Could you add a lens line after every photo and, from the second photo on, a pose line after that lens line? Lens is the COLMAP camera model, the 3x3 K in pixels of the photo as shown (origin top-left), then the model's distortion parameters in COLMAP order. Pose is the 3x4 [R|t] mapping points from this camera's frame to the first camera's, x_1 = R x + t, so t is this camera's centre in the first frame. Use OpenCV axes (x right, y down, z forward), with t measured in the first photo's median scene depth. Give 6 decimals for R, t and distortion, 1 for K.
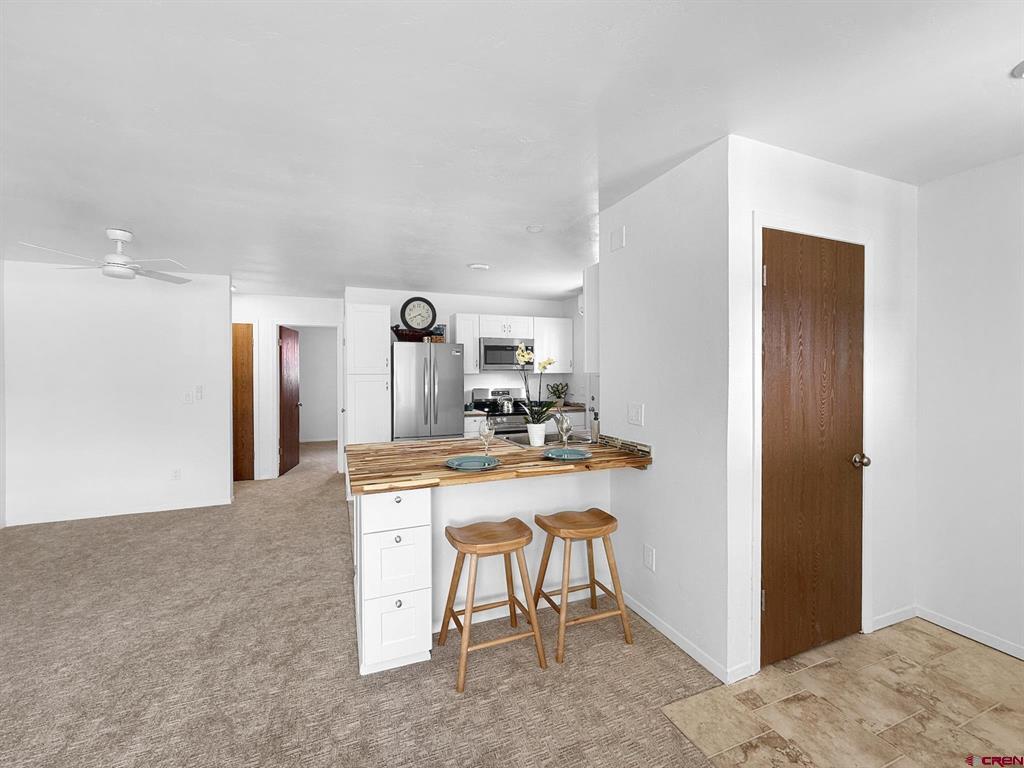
lens RADIAL K [[413.2, 0, 491.8], [0, 413.2, 377.2], [0, 0, 1]] dist [0.000433, 0.000201]
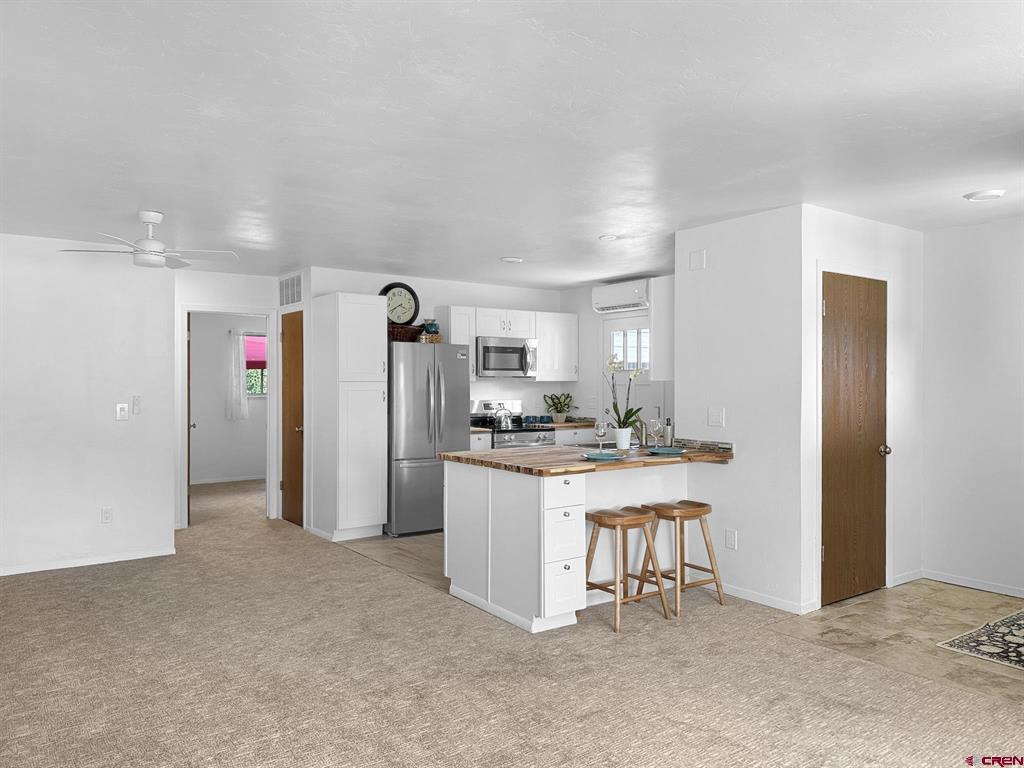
lens RADIAL K [[715.8, 0, 498.0], [0, 715.8, 384.1], [0, 0, 1]] dist [0.088935, -0.117170]
pose [[0.969423, 0.002293, 0.245383, -0.579522], [-0.000919, 0.999983, -0.005713, 0.008474], [-0.245392, 0.005313, 0.969409, -0.628069]]
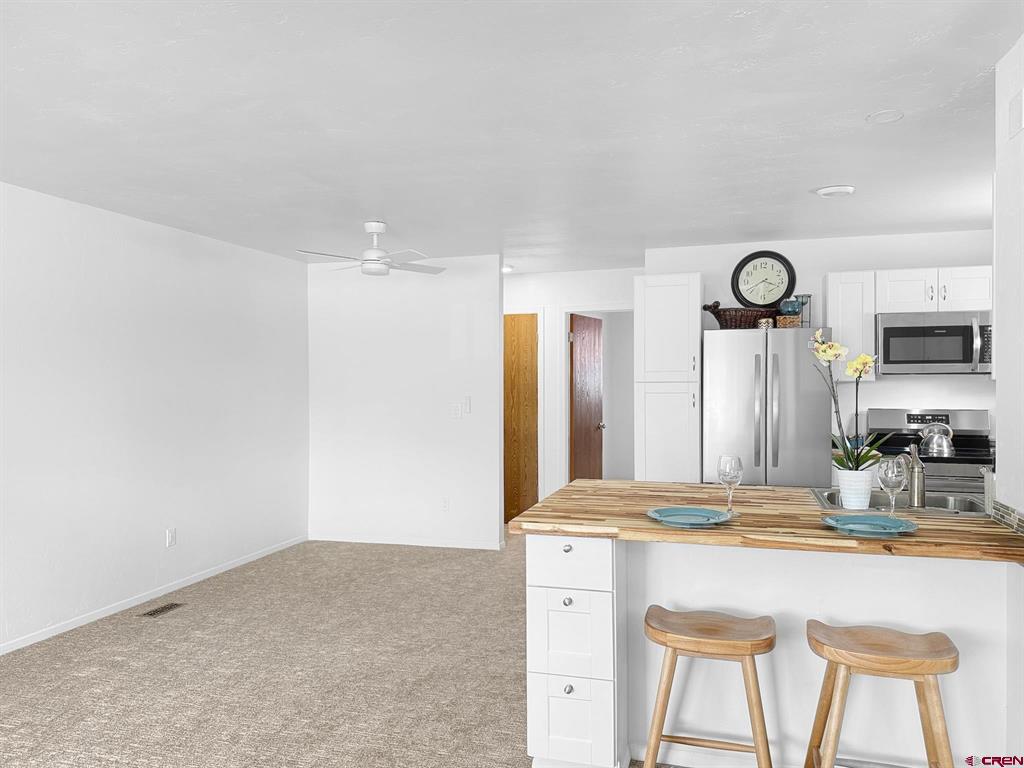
lens RADIAL K [[717.5, 0, 522.9], [0, 717.5, 387.4], [0, 0, 1]] dist [0.083759, -0.126010]
pose [[0.799914, 0.005078, -0.600093, 0.302049], [-0.003958, 0.999987, 0.003187, -0.001758], [0.600101, -0.000174, 0.799924, -0.062944]]
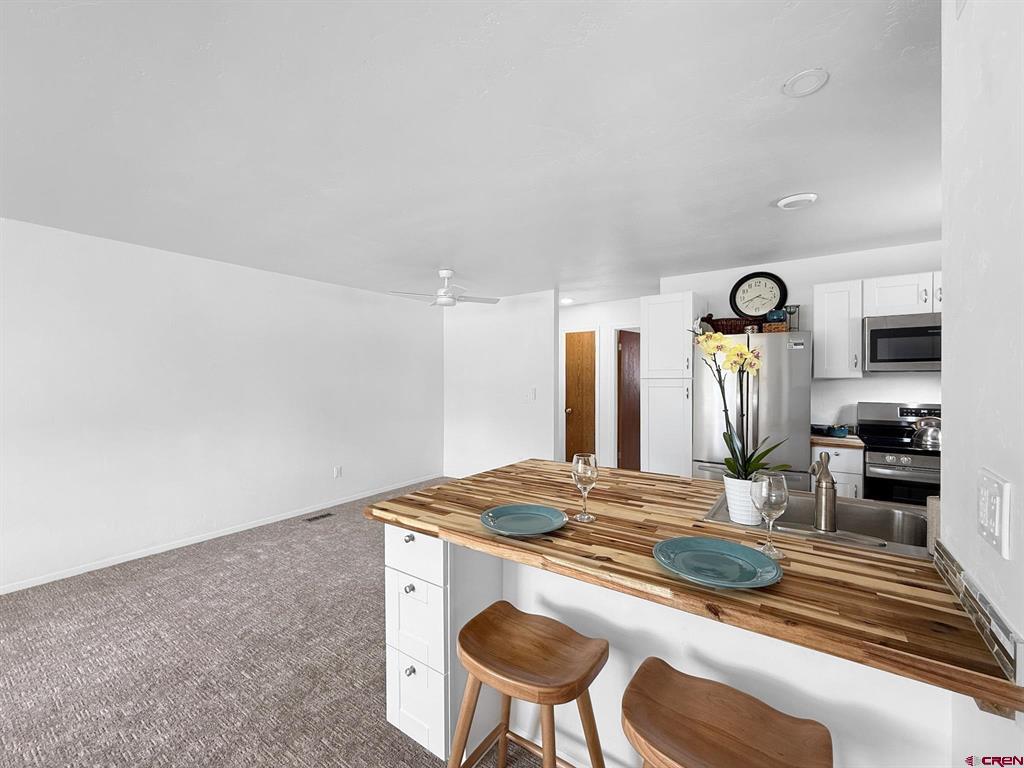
lens RADIAL K [[408.2, 0, 516.8], [0, 408.2, 381.6], [0, 0, 1]] dist [0.000620, 0.000226]
pose [[0.561844, 0.006807, -0.827215, 0.318408], [-0.006949, 0.999970, 0.003509, -0.002383], [0.827214, 0.003777, 0.561875, 0.438830]]
